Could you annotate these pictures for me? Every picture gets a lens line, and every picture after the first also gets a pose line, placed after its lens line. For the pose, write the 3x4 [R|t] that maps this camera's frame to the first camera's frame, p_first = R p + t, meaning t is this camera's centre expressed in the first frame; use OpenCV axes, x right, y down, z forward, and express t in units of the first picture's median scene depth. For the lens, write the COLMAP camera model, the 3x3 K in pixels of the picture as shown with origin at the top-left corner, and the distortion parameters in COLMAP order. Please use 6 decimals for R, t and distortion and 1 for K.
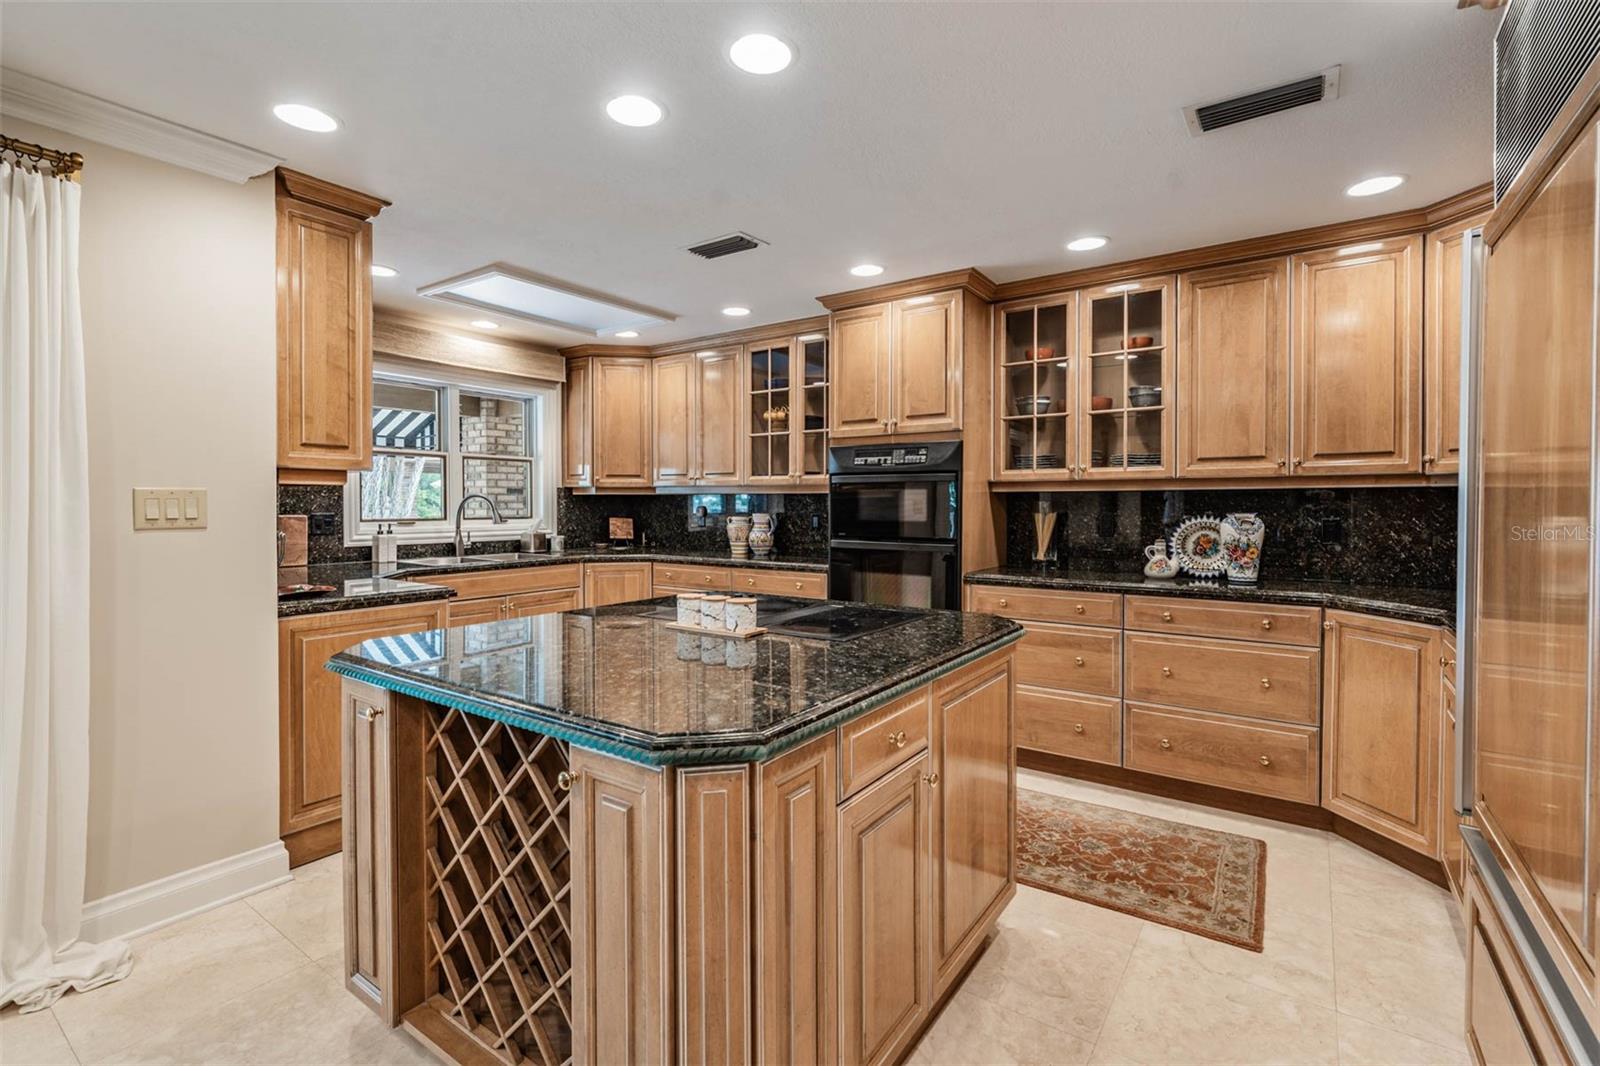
lens RADIAL K [[718.1, 0, 798.2], [0, 718.1, 511.2], [0, 0, 1]] dist [-0.000543, 0.000118]
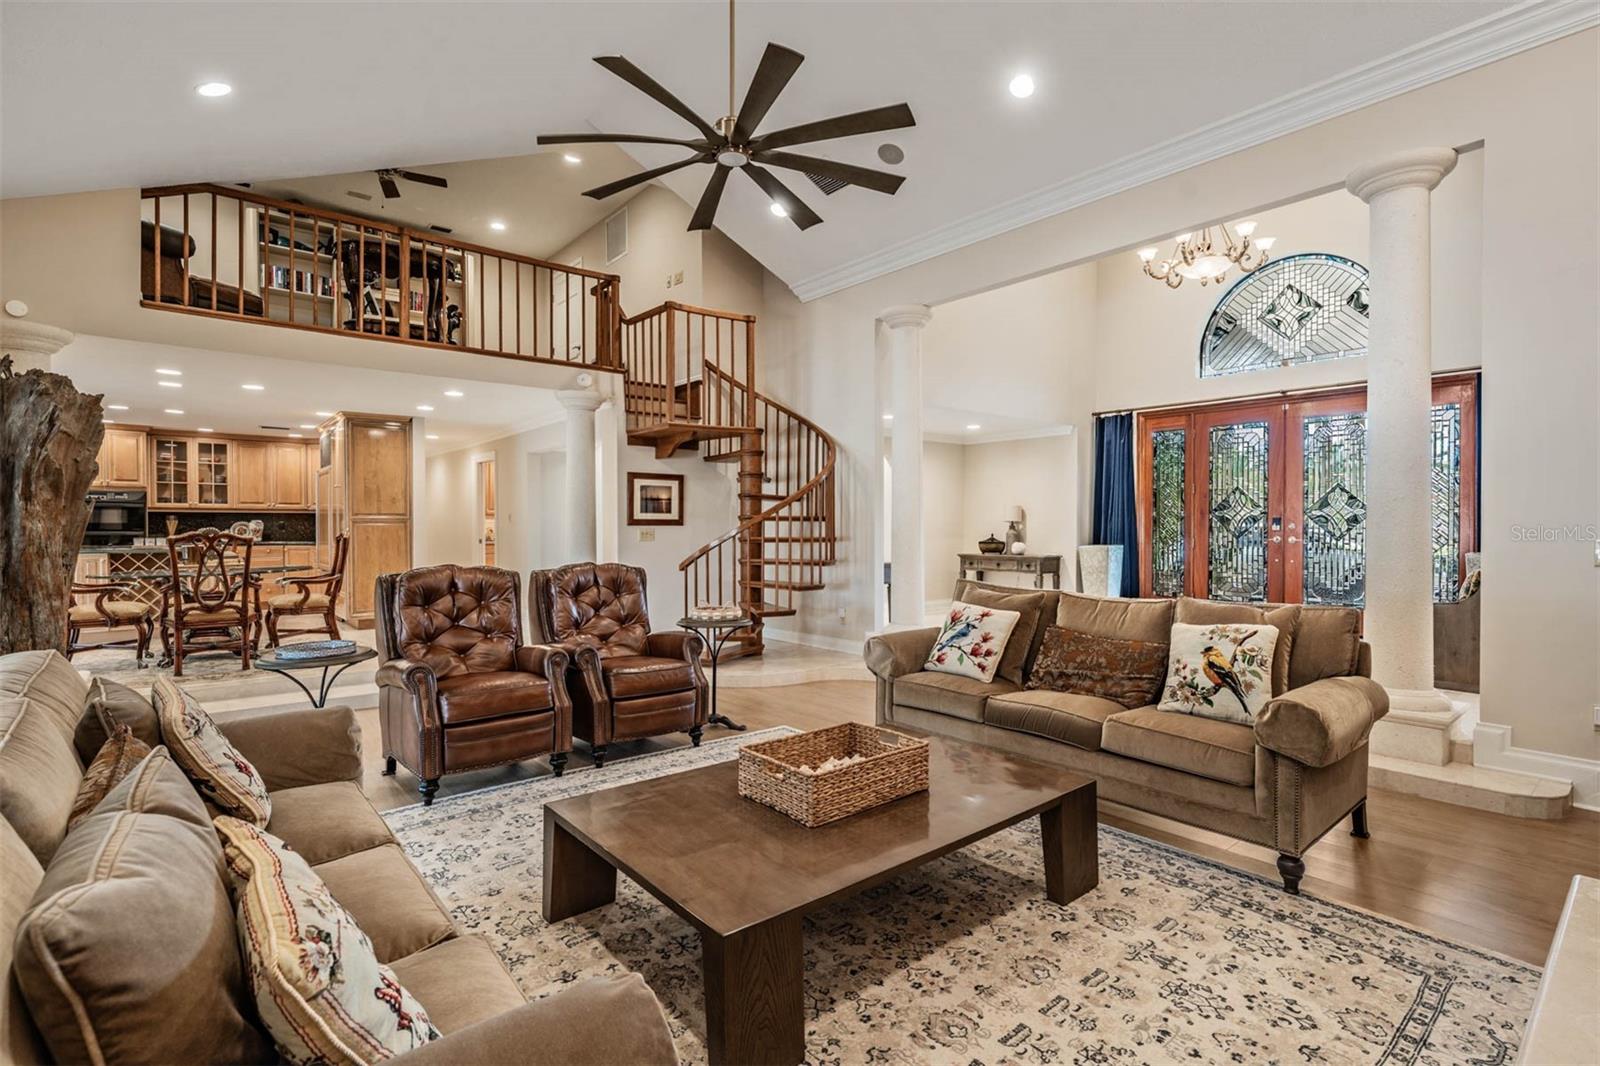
lens RADIAL K [[759.3, 0, 800.0], [0, 759.3, 533.0], [0, 0, 1]] dist [0.000992, 0.000291]
pose [[0.256839, -0.006109, 0.966435, -1.707297], [0.009591, 0.999947, 0.003772, 0.059932], [-0.966407, 0.008301, 0.256884, -1.856721]]
